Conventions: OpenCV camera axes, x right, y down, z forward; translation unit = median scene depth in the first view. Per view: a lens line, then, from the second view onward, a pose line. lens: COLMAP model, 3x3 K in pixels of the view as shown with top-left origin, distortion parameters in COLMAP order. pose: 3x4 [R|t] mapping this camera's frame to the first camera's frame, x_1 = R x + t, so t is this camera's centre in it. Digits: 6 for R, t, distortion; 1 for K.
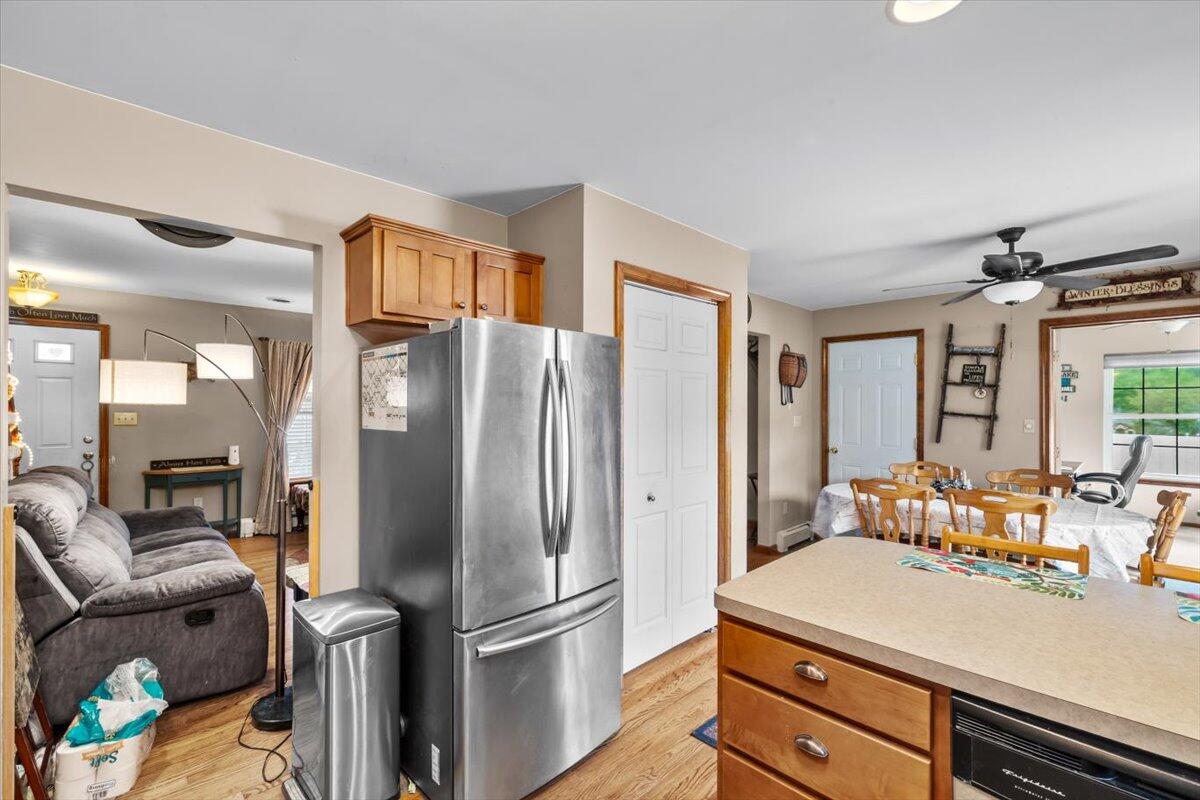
lens RADIAL K [[509.6, 0, 600.0], [0, 509.6, 400.0], [0, 0, 1]] dist [-0.010279, 0.000634]
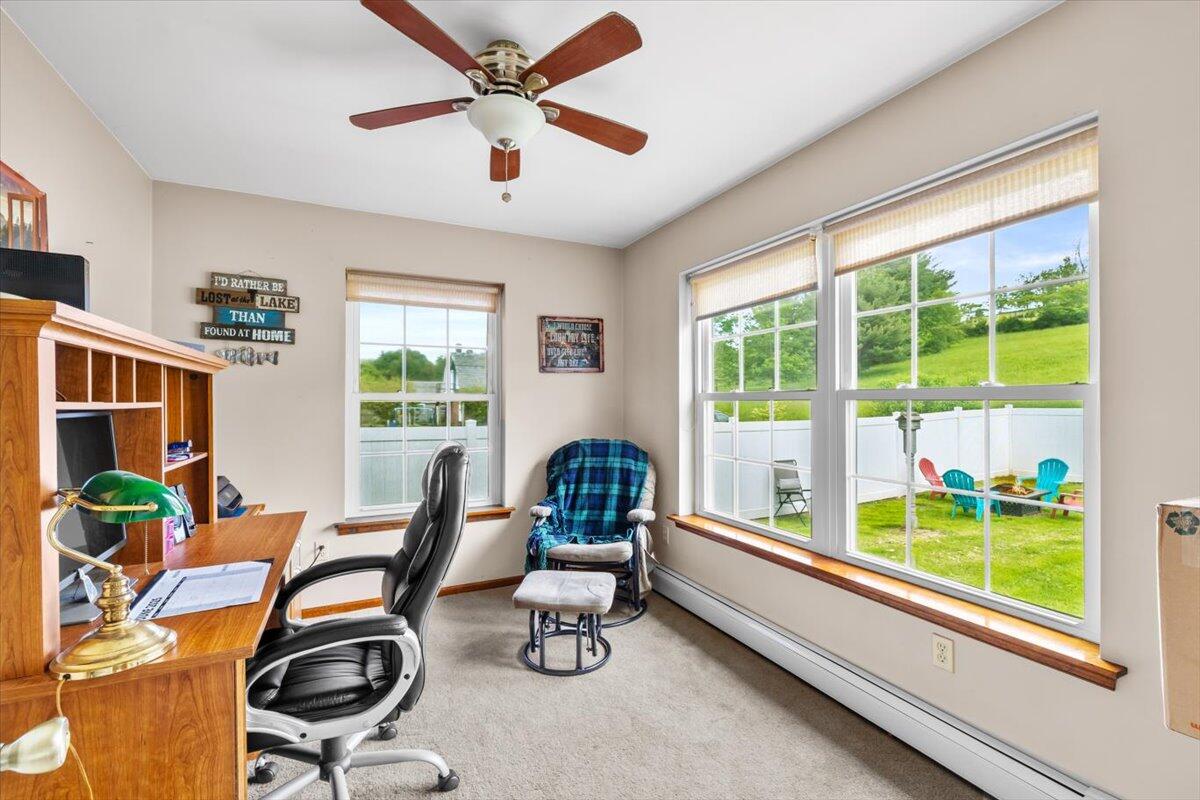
lens RADIAL K [[509.6, 0, 600.0], [0, 509.6, 400.0], [0, 0, 1]] dist [-0.010279, 0.000634]
pose [[0.300938, -0.001141, 0.953643, 0.601356], [-0.001021, 0.999998, 0.001519, 0.031387], [-0.953643, -0.001431, 0.300936, 0.615356]]
